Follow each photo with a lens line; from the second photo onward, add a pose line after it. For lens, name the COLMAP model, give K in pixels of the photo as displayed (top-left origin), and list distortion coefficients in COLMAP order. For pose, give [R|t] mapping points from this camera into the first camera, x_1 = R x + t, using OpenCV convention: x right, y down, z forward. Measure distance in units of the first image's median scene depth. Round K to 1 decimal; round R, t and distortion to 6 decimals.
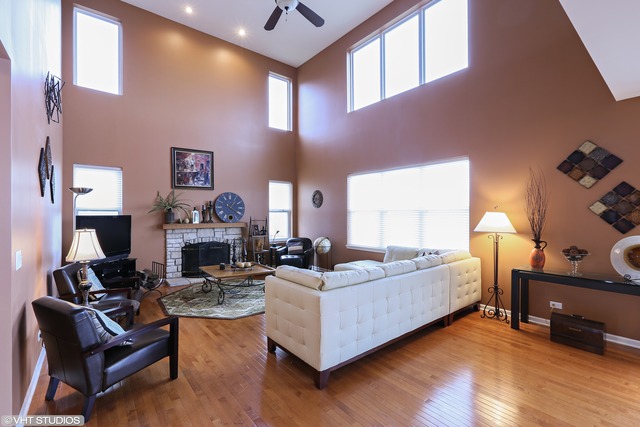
lens RADIAL K [[290.2, 0, 318.0], [0, 290.2, 212.8], [0, 0, 1]] dist [-0.008641, 0.001155]
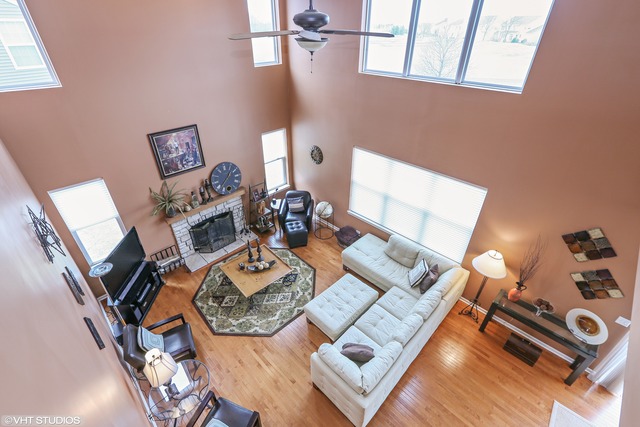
lens RADIAL K [[290.2, 0, 321.2], [0, 290.2, 215.6], [0, 0, 1]] dist [-0.008641, 0.001155]
pose [[0.993564, -0.058350, 0.097088, -0.102215], [-0.004296, 0.837084, 0.547057, -0.453312], [-0.113192, -0.543953, 0.831446, 0.129472]]
